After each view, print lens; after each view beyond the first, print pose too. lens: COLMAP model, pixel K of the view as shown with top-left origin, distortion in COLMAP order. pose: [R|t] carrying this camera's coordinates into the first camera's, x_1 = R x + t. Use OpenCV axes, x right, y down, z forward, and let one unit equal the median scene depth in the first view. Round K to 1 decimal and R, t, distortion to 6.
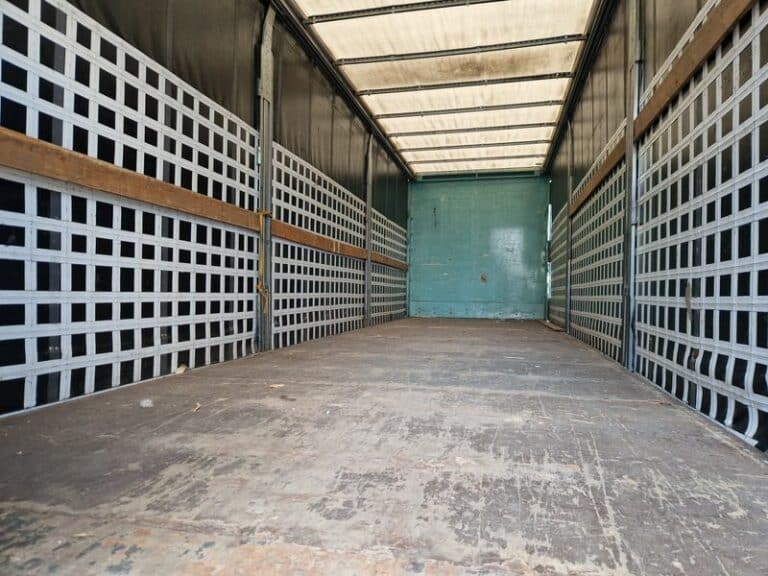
lens RADIAL K [[506.2, 0, 384.0], [0, 506.2, 288.0], [0, 0, 1]] dist [0.146080, -0.193058]
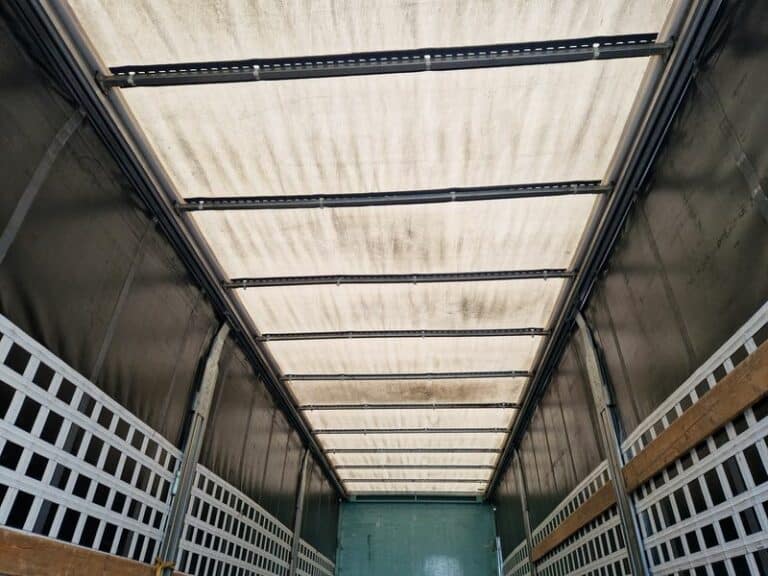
lens RADIAL K [[525.4, 0, 384.0], [0, 525.4, 288.0], [0, 0, 1]] dist [0.018694, -0.003986]
pose [[0.988736, 0.092776, 0.117444, -0.036800], [-0.014066, 0.838827, -0.544216, -0.051403], [-0.149006, 0.536434, 0.830684, 0.083809]]
